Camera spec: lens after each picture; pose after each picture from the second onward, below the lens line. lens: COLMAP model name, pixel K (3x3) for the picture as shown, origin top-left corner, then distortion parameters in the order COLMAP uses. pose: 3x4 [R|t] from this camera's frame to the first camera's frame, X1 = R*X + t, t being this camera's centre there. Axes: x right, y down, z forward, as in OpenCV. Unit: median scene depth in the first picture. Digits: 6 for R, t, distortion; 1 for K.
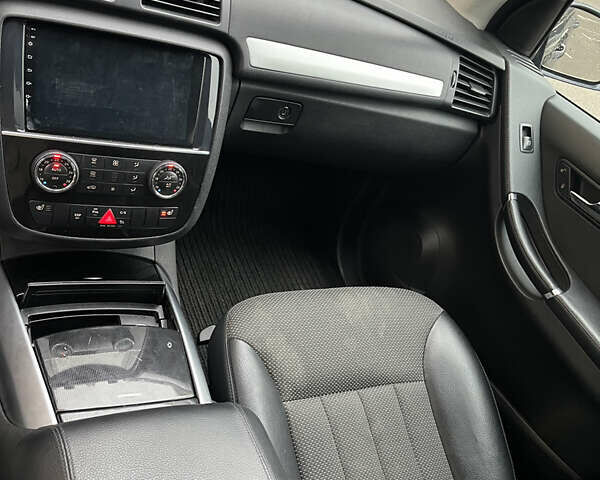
lens RADIAL K [[601.1, 0, 300.0], [0, 601.1, 240.0], [0, 0, 1]] dist [0.020633, 0.004149]
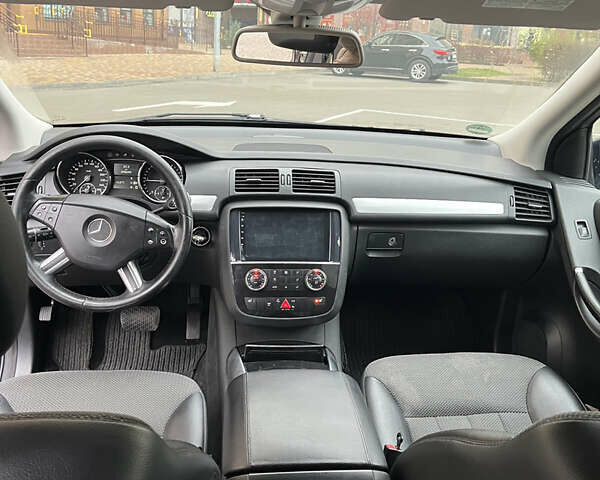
lens RADIAL K [[601.1, 0, 300.0], [0, 601.1, 240.0], [0, 0, 1]] dist [0.020633, 0.004149]
pose [[0.900536, -0.218237, -0.376042, 0.408279], [0.048639, 0.910037, -0.411663, 0.495343], [0.432053, 0.352427, 0.830136, -0.497402]]
